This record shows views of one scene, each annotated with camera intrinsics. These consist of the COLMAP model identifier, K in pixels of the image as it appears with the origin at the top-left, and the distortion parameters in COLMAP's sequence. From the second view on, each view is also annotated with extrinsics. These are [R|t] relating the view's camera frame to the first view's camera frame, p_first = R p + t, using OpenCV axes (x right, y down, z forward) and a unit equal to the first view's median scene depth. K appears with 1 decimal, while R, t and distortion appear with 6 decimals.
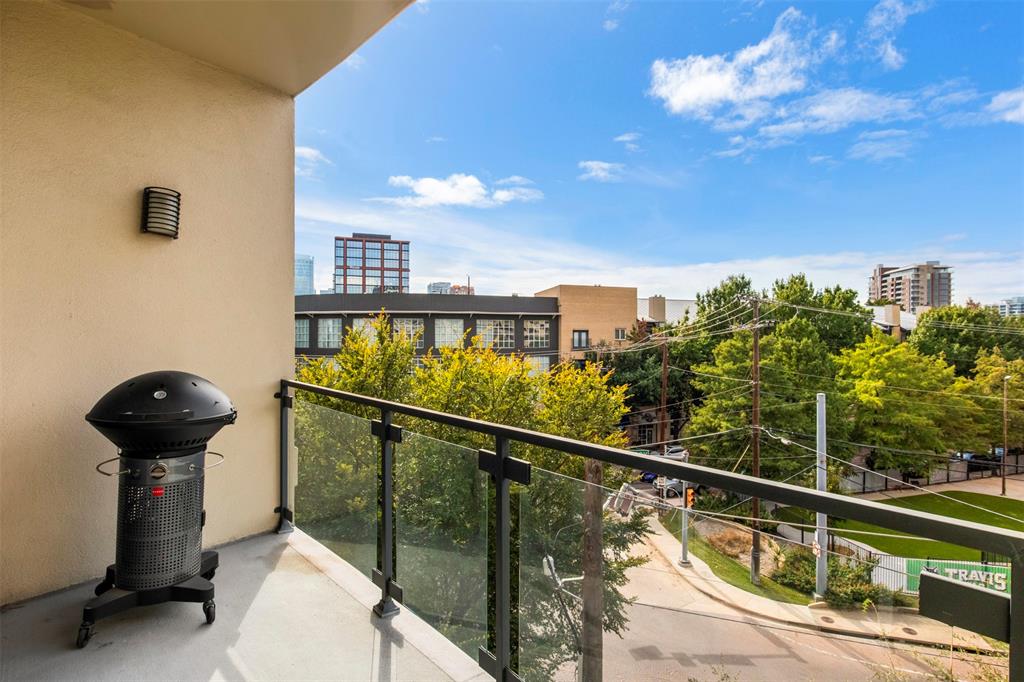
lens RADIAL K [[509.5, 0, 519.9], [0, 509.5, 340.2], [0, 0, 1]] dist [-0.005882, -0.001949]
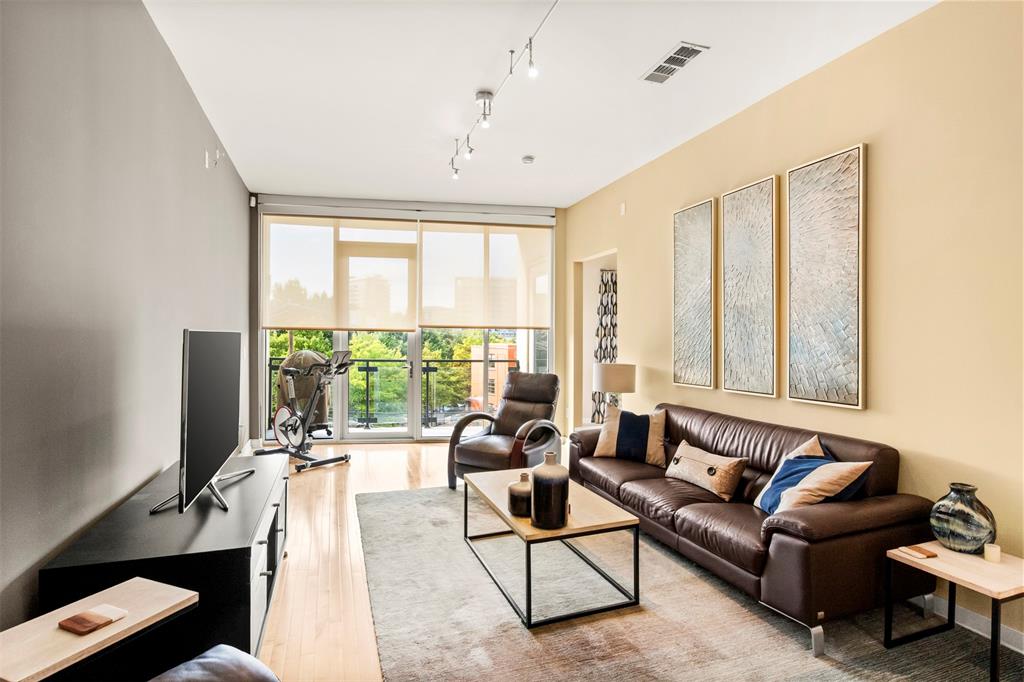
lens RADIAL K [[509.5, 0, 519.9], [0, 509.5, 340.2], [0, 0, 1]] dist [-0.005882, -0.001949]
pose [[0.574781, -0.005632, 0.818288, -0.116525], [0.001873, 0.999983, 0.005566, -0.000469], [-0.818305, -0.001666, 0.574782, -0.078084]]
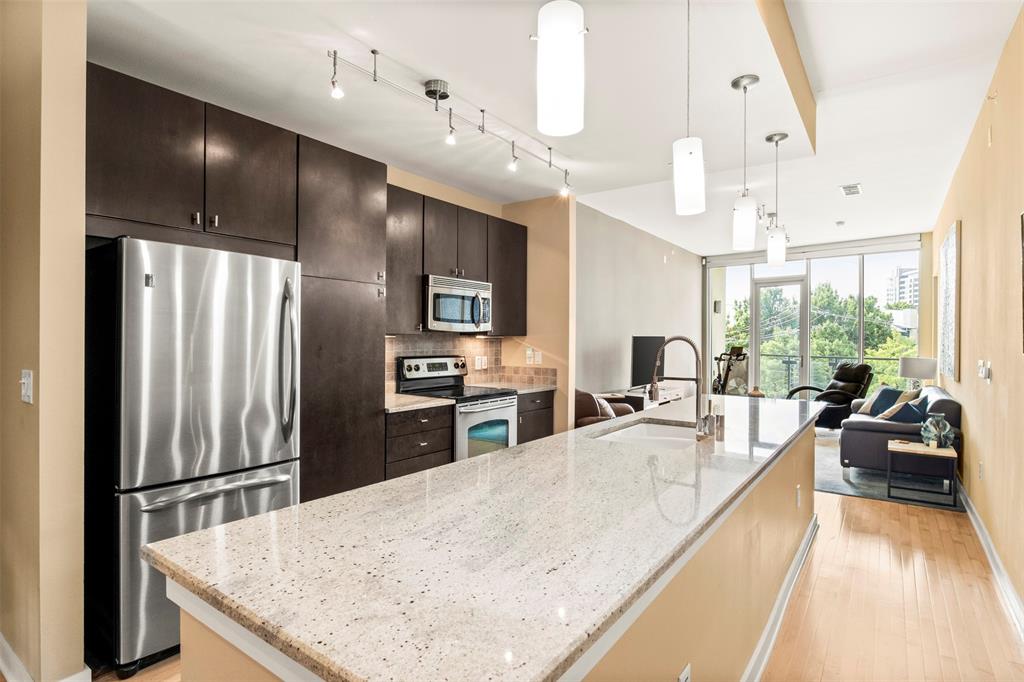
lens RADIAL K [[522.4, 0, 519.2], [0, 522.4, 340.3], [0, 0, 1]] dist [-0.013654, 0.001110]
pose [[0.999909, 0.001666, -0.013352, -0.127917], [-0.001683, 0.999998, -0.001281, 0.000326], [0.013350, 0.001304, 0.999910, -0.175107]]
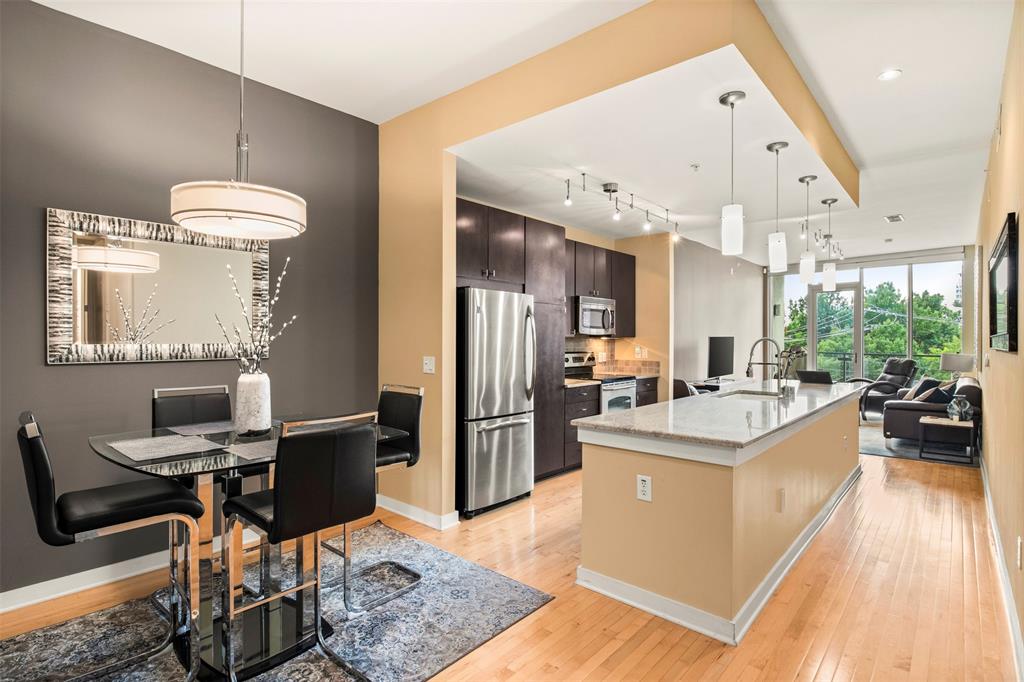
lens RADIAL K [[509.5, 0, 519.9], [0, 509.5, 340.2], [0, 0, 1]] dist [-0.005882, -0.001949]
pose [[0.994095, -0.001714, -0.108499, -0.143453], [0.001570, 0.999998, -0.001410, 0.000268], [0.108501, 0.001232, 0.994096, -0.209543]]
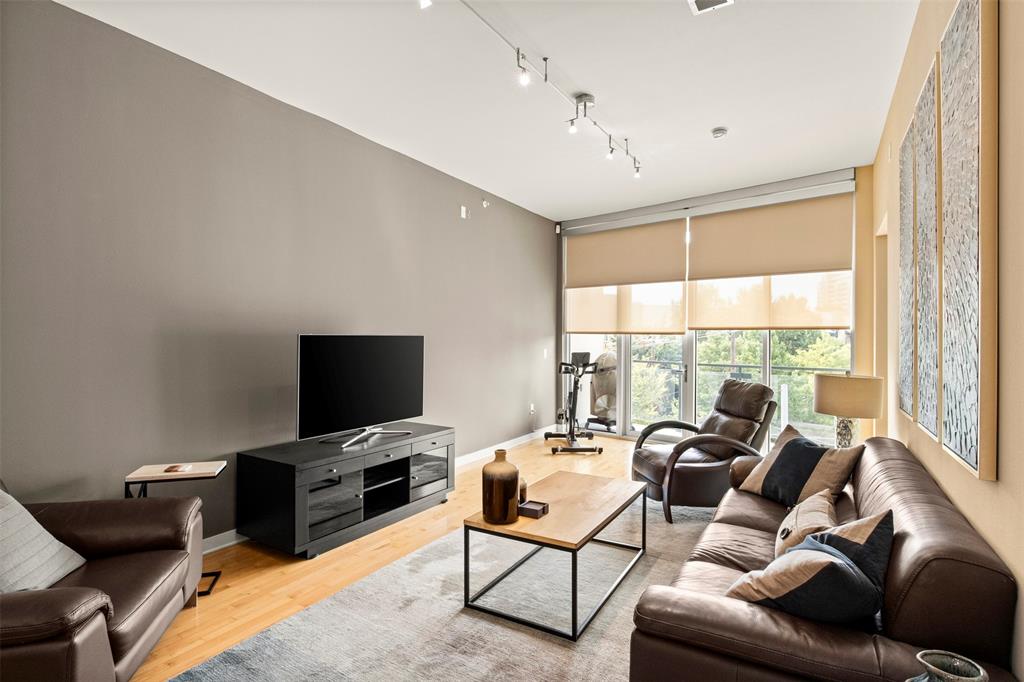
lens RADIAL K [[509.5, 0, 519.9], [0, 509.5, 340.2], [0, 0, 1]] dist [-0.005882, -0.001949]
pose [[0.997347, 0.000411, 0.072796, -0.075567], [-0.000166, 0.999994, -0.003366, -0.000087], [-0.072797, 0.003345, 0.997341, -0.103421]]
